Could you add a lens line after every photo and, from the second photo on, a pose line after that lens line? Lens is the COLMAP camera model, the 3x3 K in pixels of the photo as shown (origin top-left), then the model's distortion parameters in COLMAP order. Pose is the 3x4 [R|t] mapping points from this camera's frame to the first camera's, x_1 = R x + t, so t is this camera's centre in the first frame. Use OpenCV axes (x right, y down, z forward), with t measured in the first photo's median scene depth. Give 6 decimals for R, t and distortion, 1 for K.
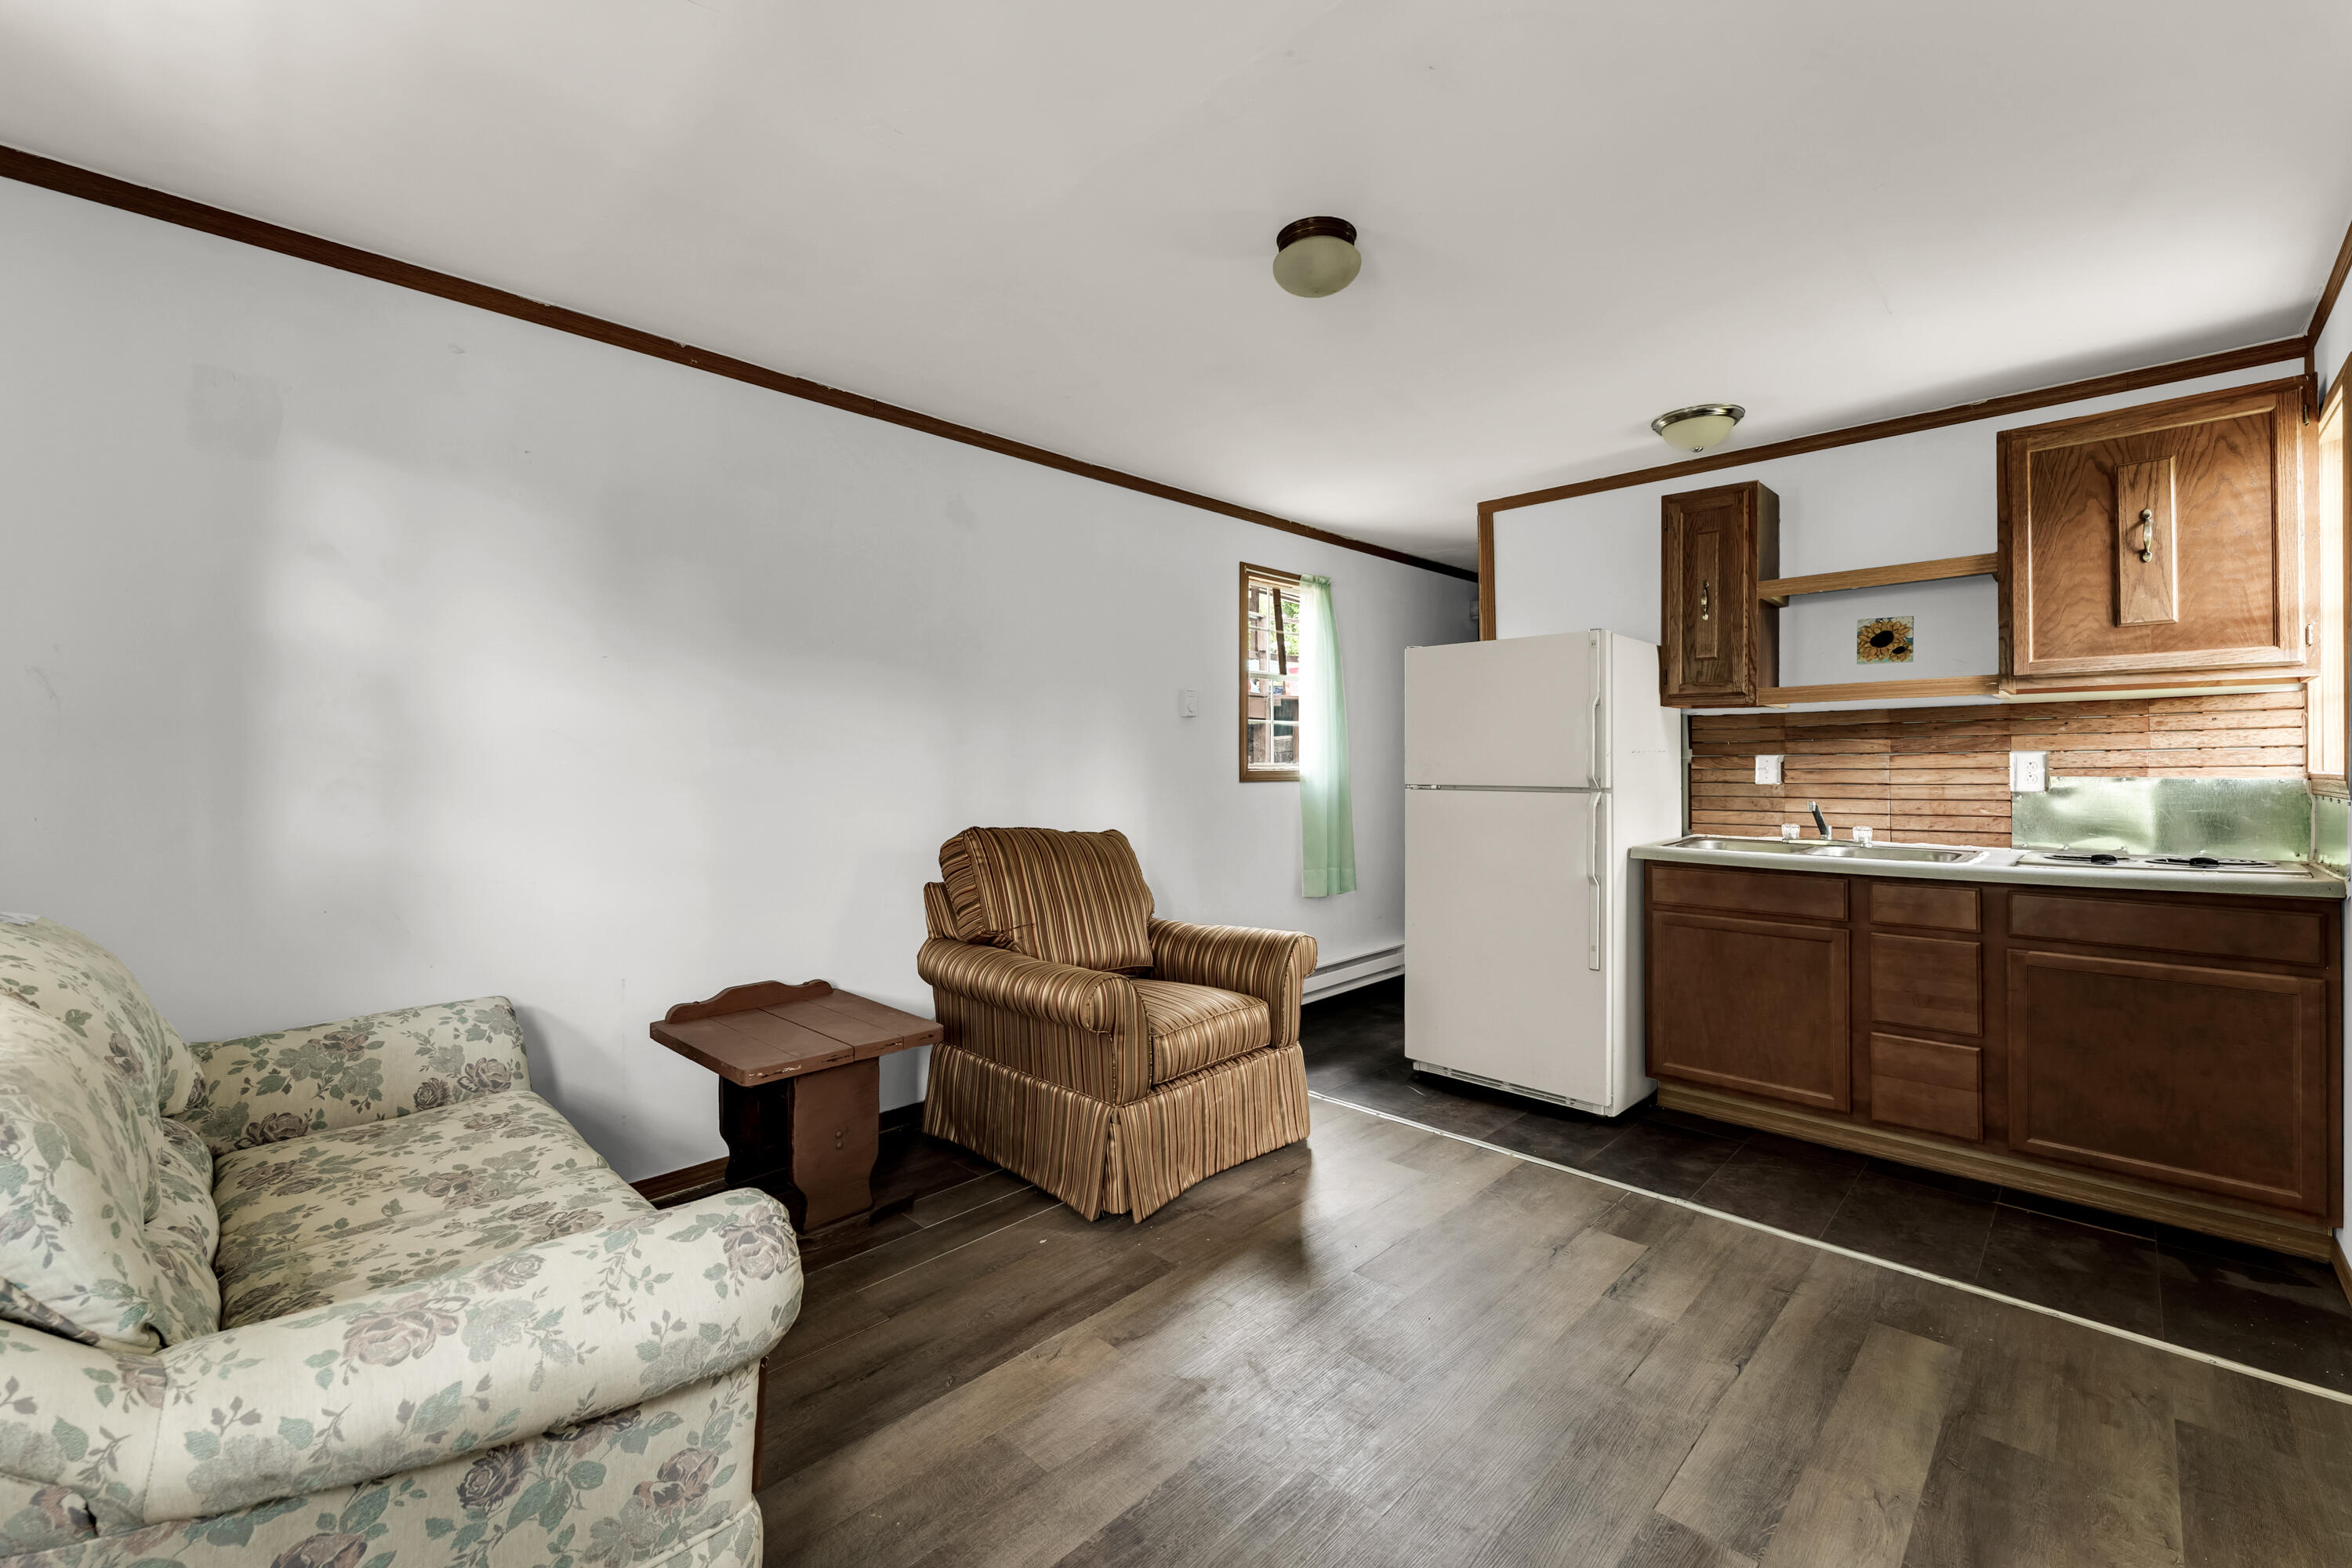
lens RADIAL K [[955.3, 0, 1166.9], [0, 955.3, 761.7], [0, 0, 1]] dist [0.001509, -0.000271]
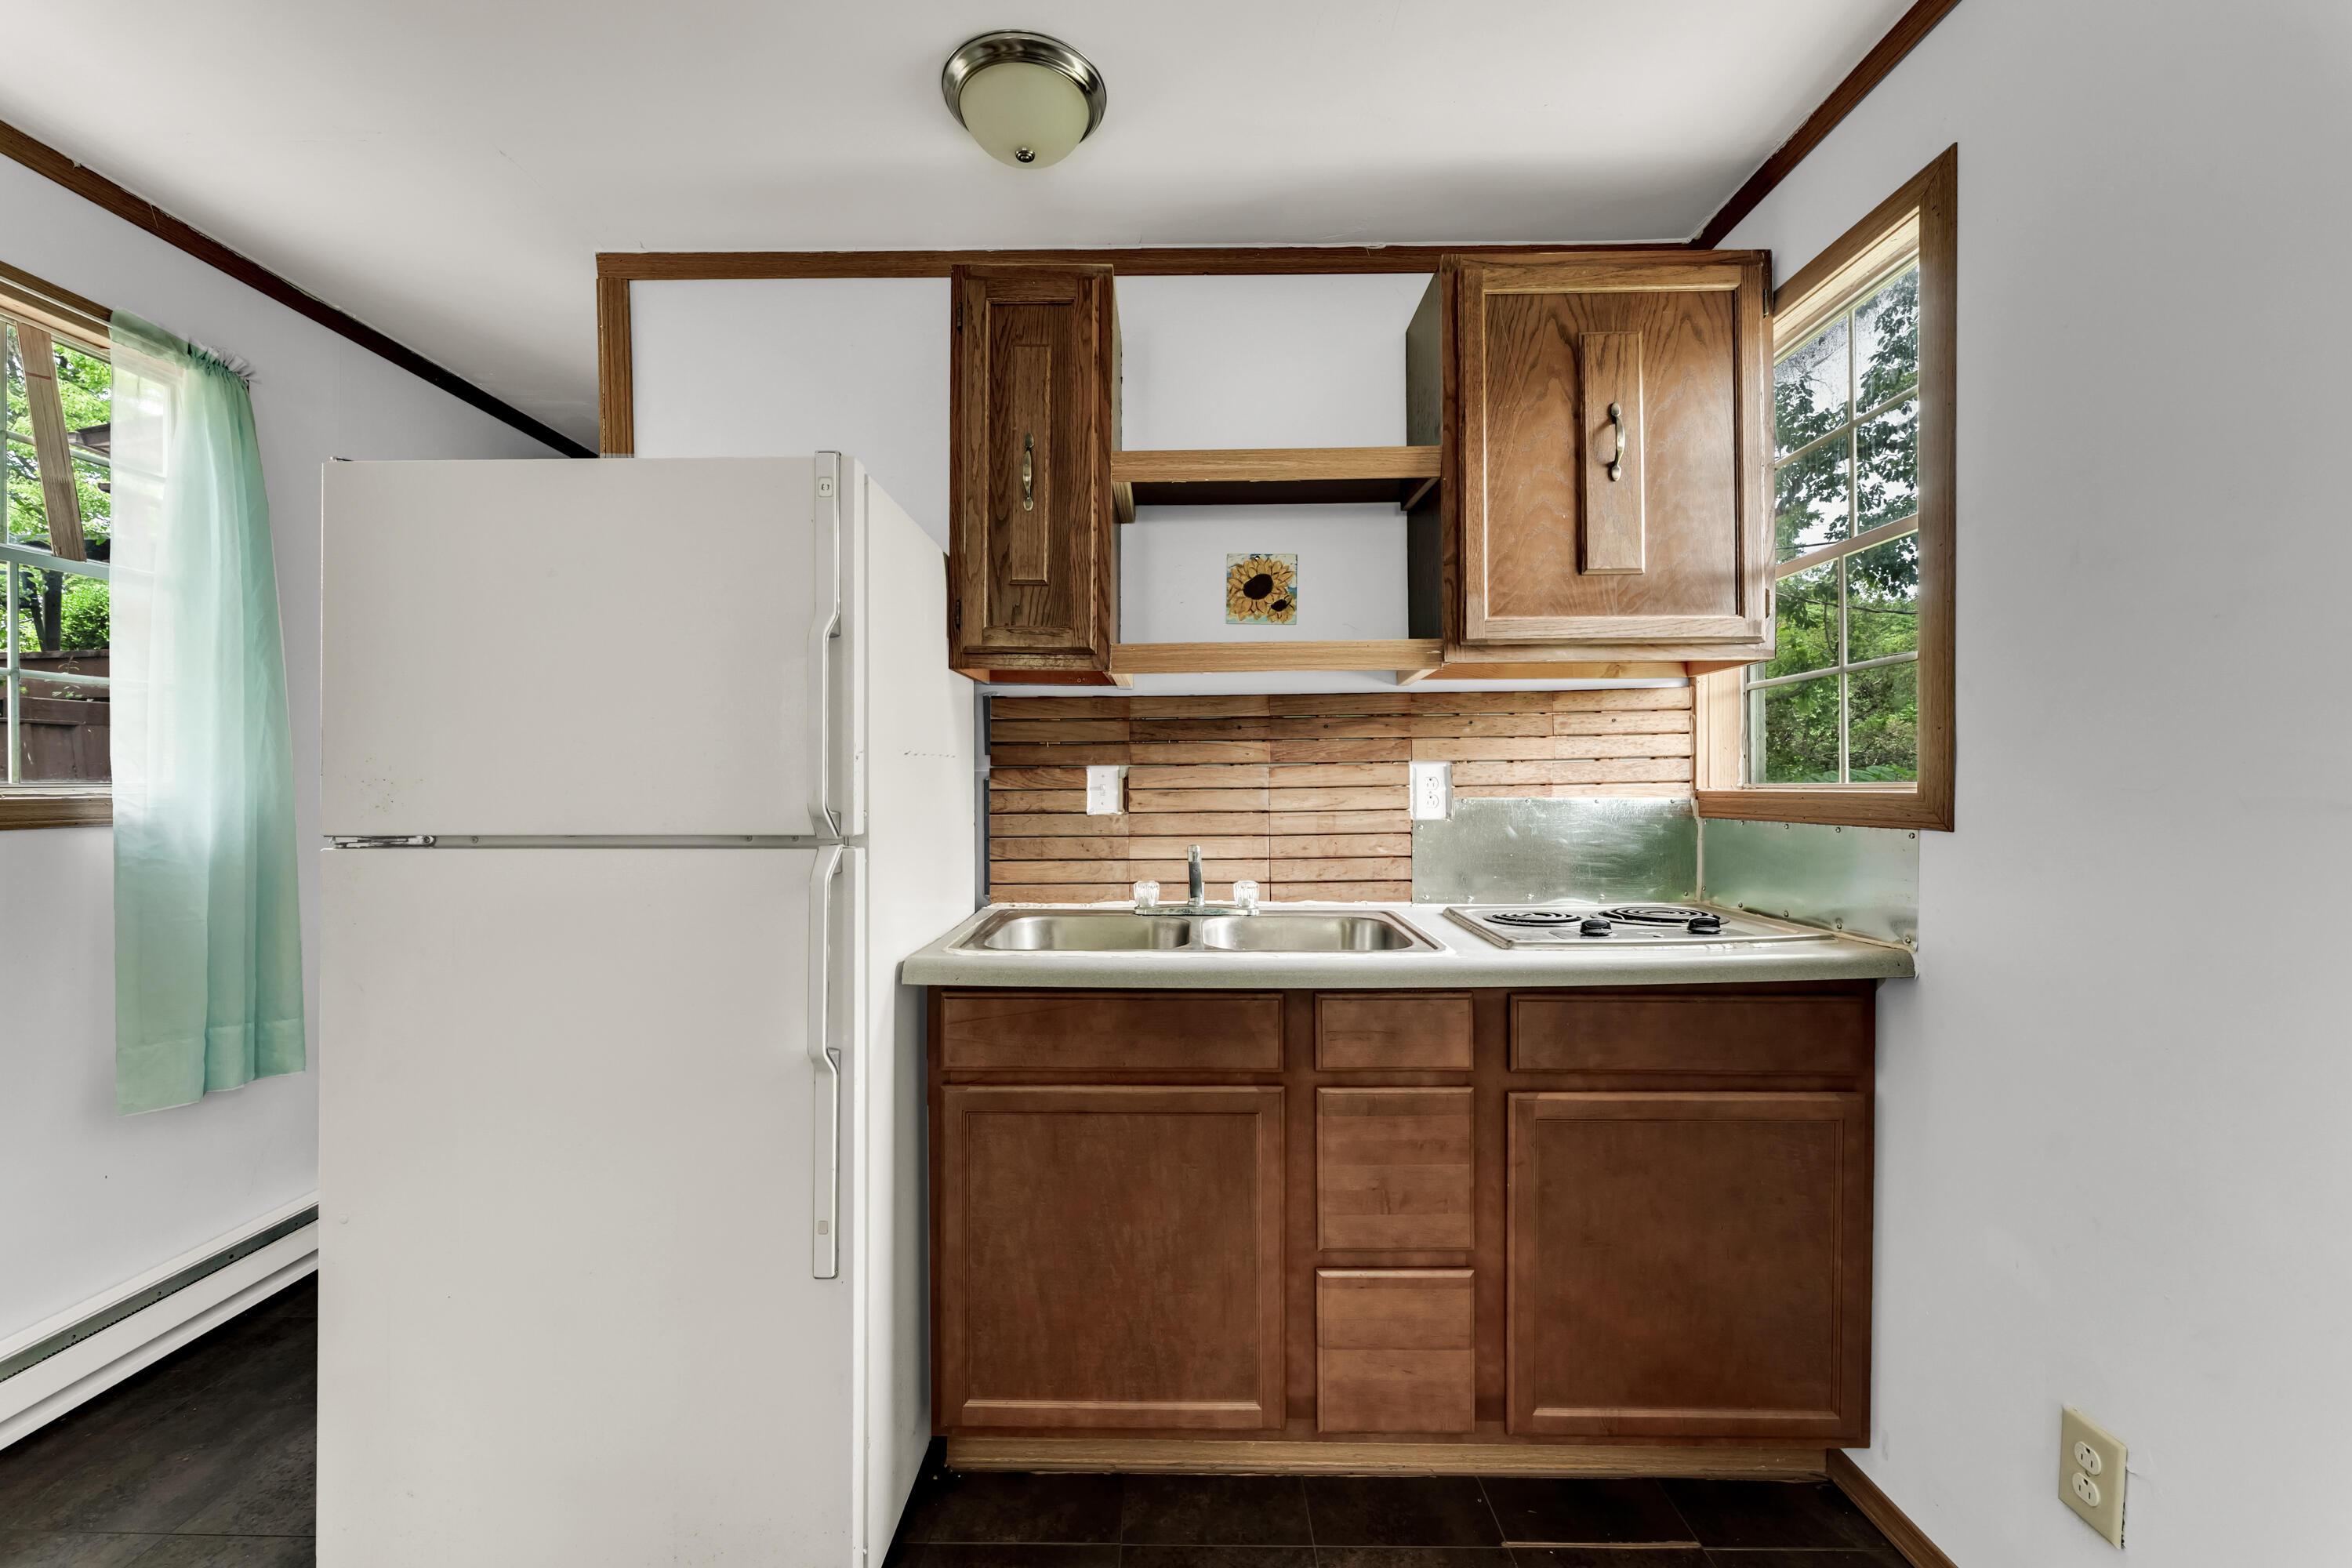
lens RADIAL K [[955.3, 0, 1167.2], [0, 955.3, 777.7], [0, 0, 1]] dist [0.001509, -0.000271]
pose [[0.719713, 0.003084, 0.694264, 0.275340], [0.000514, 0.999987, -0.004975, 0.004056], [-0.694271, 0.003937, 0.719703, 0.619671]]
